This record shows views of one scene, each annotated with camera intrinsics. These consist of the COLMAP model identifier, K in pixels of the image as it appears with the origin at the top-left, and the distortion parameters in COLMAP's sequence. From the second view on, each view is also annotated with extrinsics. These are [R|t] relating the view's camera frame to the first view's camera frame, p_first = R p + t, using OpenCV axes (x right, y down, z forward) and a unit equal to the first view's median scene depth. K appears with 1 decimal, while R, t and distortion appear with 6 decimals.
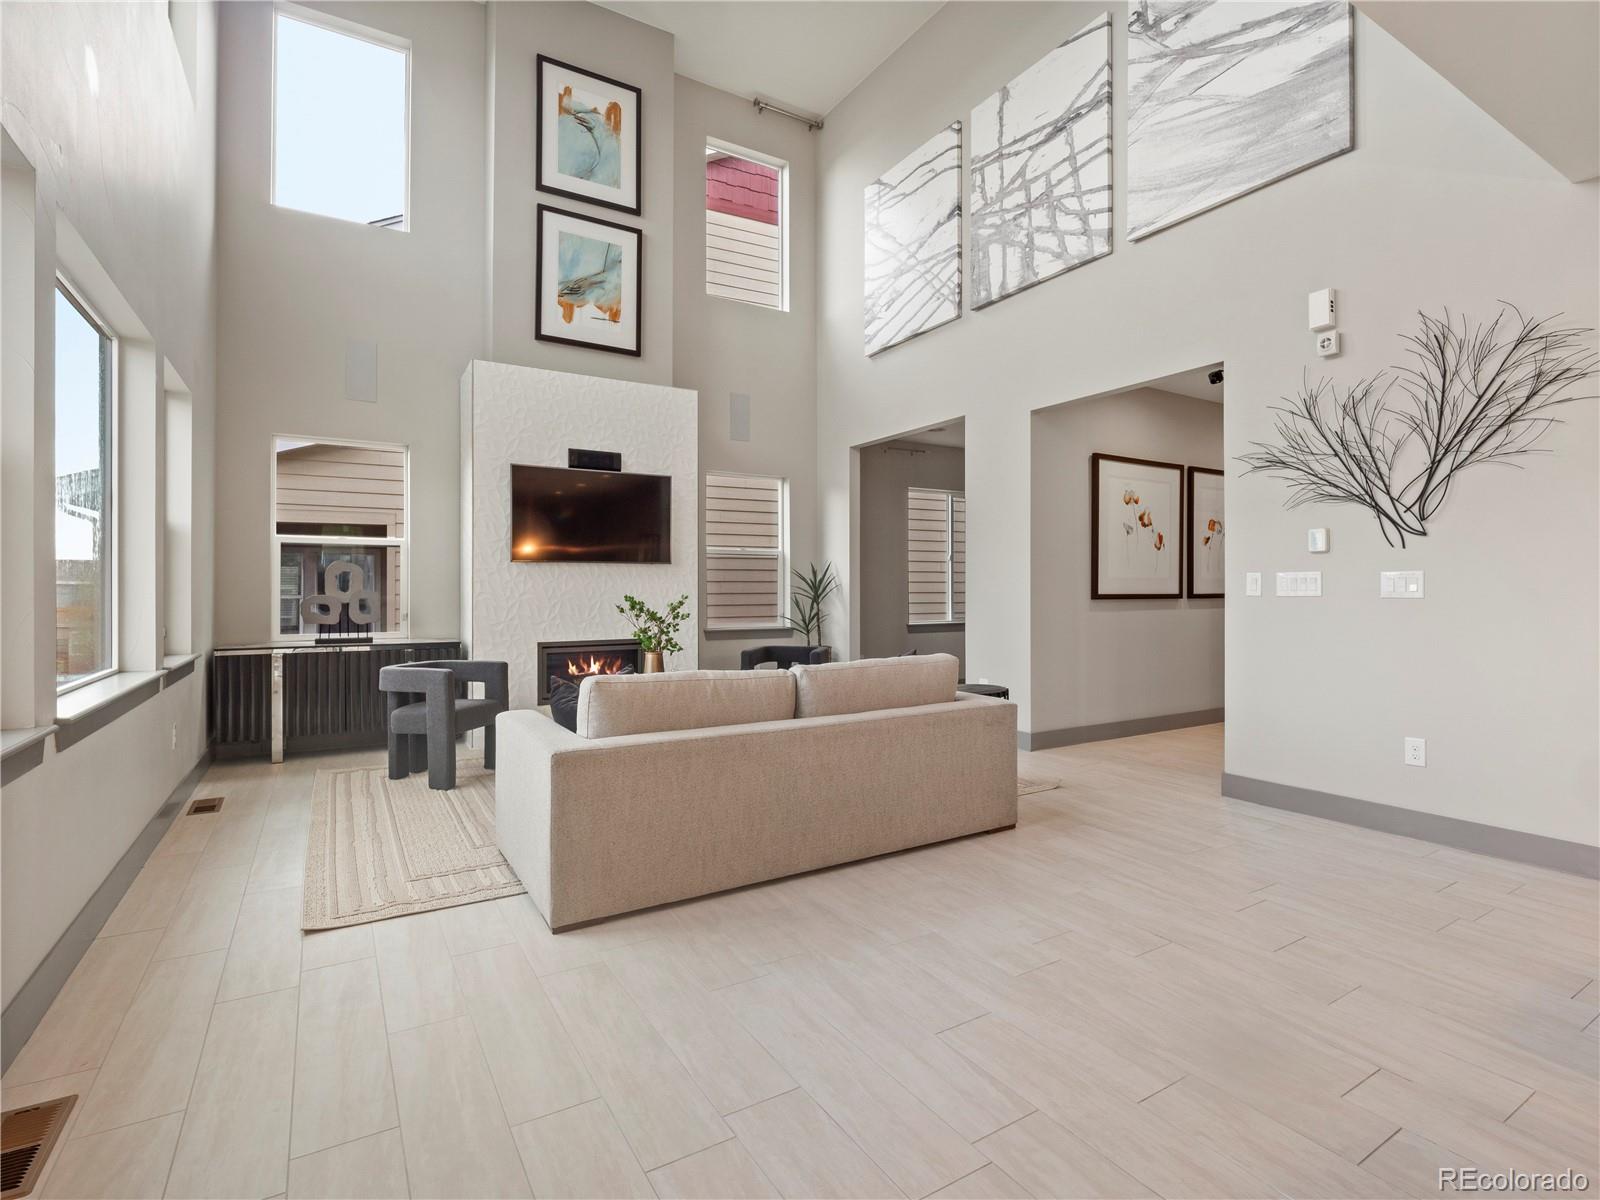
lens RADIAL K [[782.4, 0, 806.6], [0, 782.4, 591.0], [0, 0, 1]] dist [-0.009737, -0.004950]
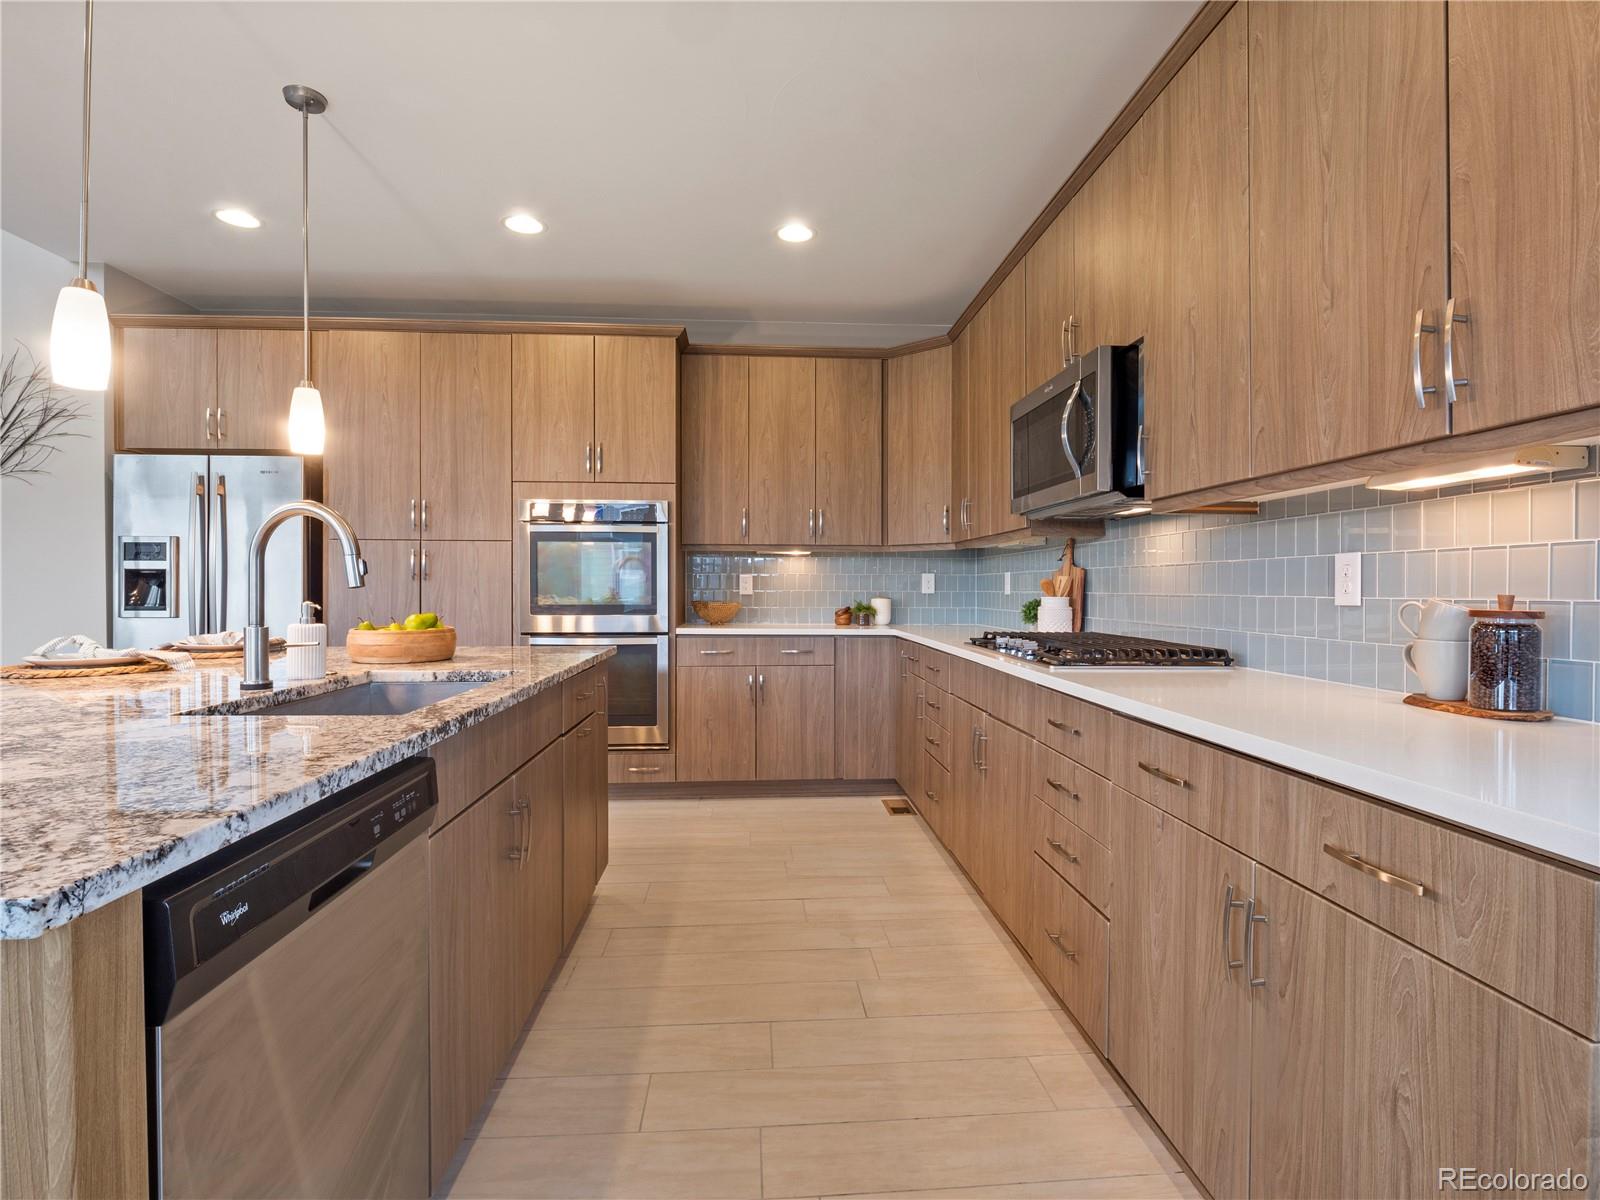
lens RADIAL K [[782.4, 0, 805.4], [0, 782.4, 602.6], [0, 0, 1]] dist [-0.009737, -0.004950]
pose [[0.463288, -0.015322, 0.886075, 0.215782], [-0.000913, 0.999842, 0.017767, 0.000830], [-0.886207, -0.009040, 0.463201, -0.321337]]
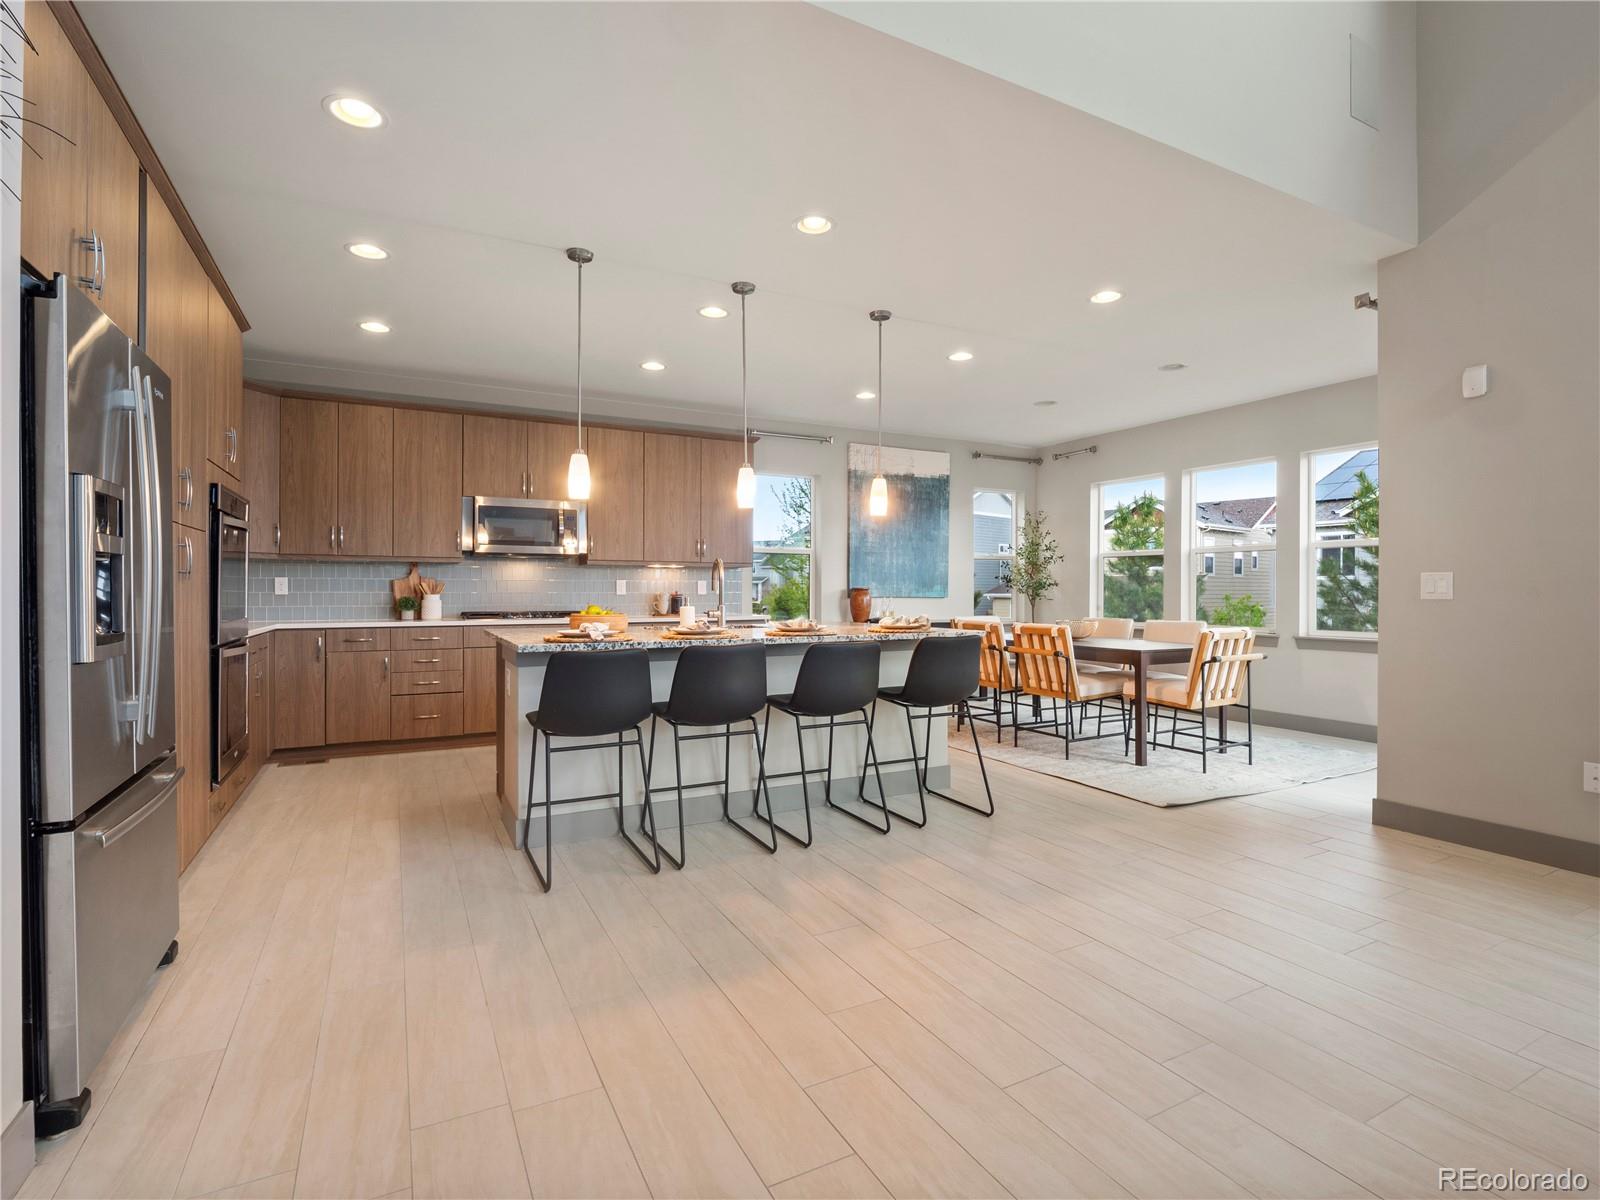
lens RADIAL K [[782.4, 0, 797.7], [0, 782.4, 591.8], [0, 0, 1]] dist [-0.009737, -0.004950]
pose [[-0.996663, -0.002347, 0.081587, 0.243274], [-0.002083, 0.999992, 0.003323, -0.001270], [-0.081595, 0.003142, -0.996661, 0.704802]]
